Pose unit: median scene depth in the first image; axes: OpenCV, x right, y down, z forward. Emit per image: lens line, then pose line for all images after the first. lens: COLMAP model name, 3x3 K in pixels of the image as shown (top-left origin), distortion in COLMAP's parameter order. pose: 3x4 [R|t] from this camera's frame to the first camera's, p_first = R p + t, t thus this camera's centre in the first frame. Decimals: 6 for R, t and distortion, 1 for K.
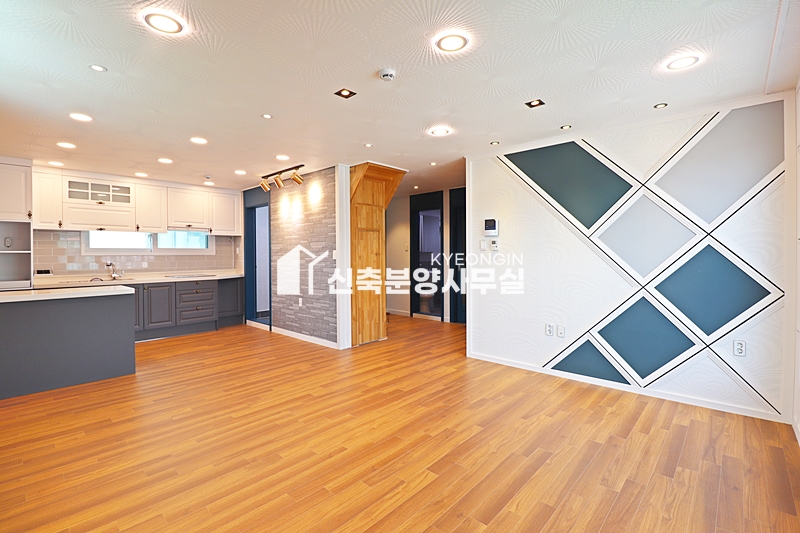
lens RADIAL K [[372.6, 0, 397.7], [0, 372.6, 260.3], [0, 0, 1]] dist [0.001027, -0.009652]
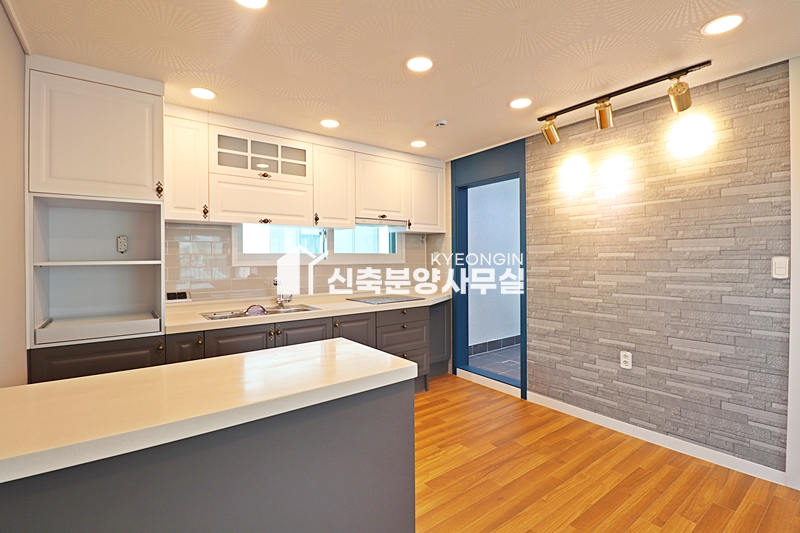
lens RADIAL K [[372.6, 0, 402.3], [0, 372.6, 258.8], [0, 0, 1]] dist [0.001027, -0.009652]
pose [[0.983755, -0.001809, -0.179507, -0.480328], [-0.000421, 0.999923, -0.012384, -0.017644], [0.179516, 0.012259, 0.983679, 0.465198]]
